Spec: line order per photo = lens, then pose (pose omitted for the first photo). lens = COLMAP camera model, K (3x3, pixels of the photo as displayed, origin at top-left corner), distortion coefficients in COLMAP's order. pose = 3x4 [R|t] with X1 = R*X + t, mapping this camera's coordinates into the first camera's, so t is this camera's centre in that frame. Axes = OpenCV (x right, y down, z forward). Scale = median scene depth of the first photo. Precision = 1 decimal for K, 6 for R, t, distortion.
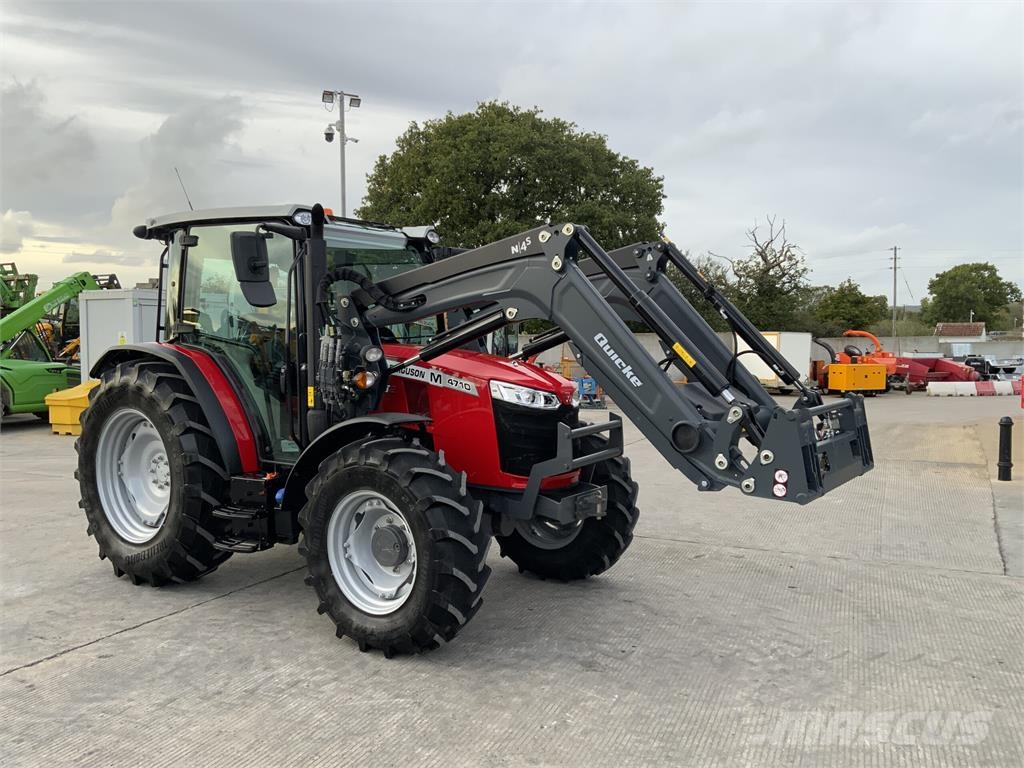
lens RADIAL K [[847.1, 0, 508.6], [0, 847.1, 381.7], [0, 0, 1]] dist [0.073806, -0.137859]
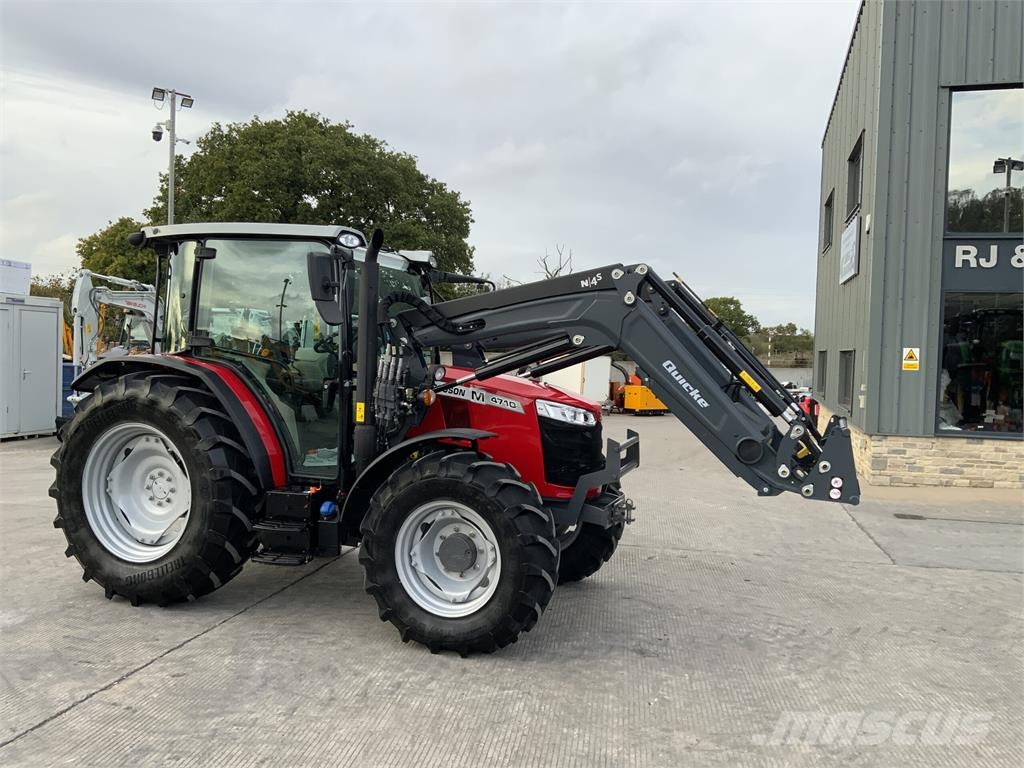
lens RADIAL K [[847.1, 0, 508.6], [0, 847.1, 379.4], [0, 0, 1]] dist [0.073806, -0.137859]
pose [[0.965106, 0.020882, 0.261025, -0.335724], [-0.015135, 0.999597, -0.024010, -0.000428], [-0.261421, 0.019222, 0.965033, -0.049013]]
